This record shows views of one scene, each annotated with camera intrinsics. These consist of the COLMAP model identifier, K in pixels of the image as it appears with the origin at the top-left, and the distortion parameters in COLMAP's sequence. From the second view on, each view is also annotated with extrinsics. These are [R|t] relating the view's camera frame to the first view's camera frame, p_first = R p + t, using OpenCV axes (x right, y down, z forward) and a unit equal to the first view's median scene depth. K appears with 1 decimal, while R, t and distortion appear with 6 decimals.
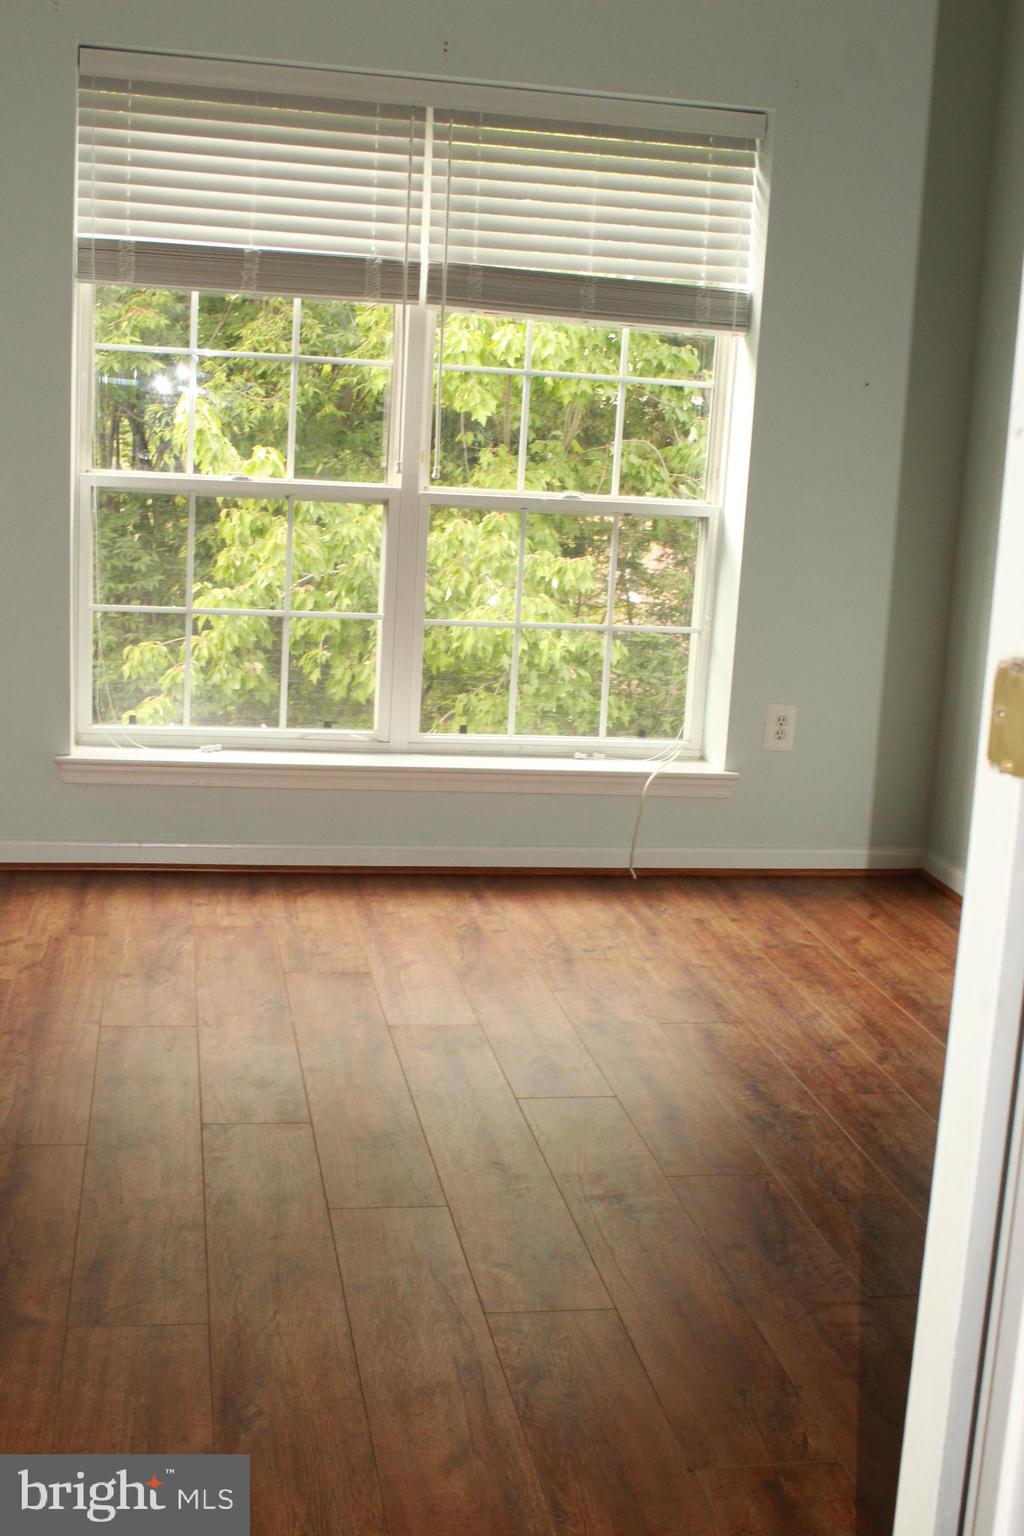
lens RADIAL K [[1797.2, 0, 509.4], [0, 1797.2, 771.8], [0, 0, 1]] dist [-0.056739, 0.000000]
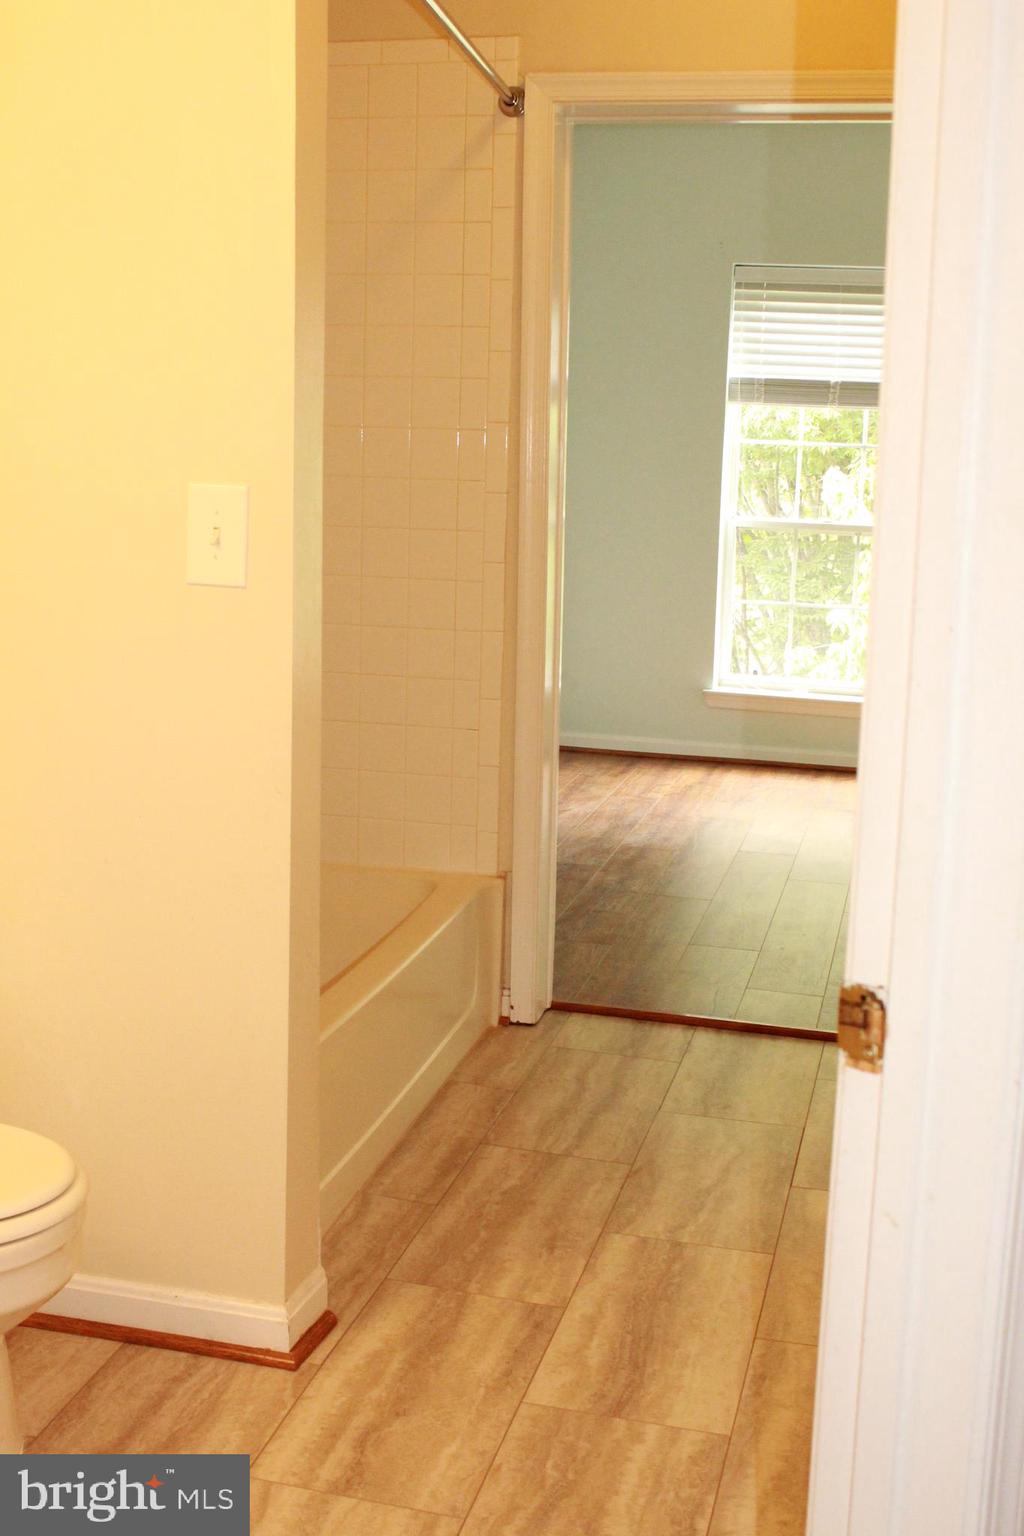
lens RADIAL K [[1797.2, 0, 515.2], [0, 1797.2, 779.1], [0, 0, 1]] dist [-0.056739, 0.000000]
pose [[0.915471, 0.051288, -0.399102, 0.259062], [-0.064879, 0.997680, -0.020611, 0.122789], [0.397120, 0.044762, 0.916675, -0.596865]]
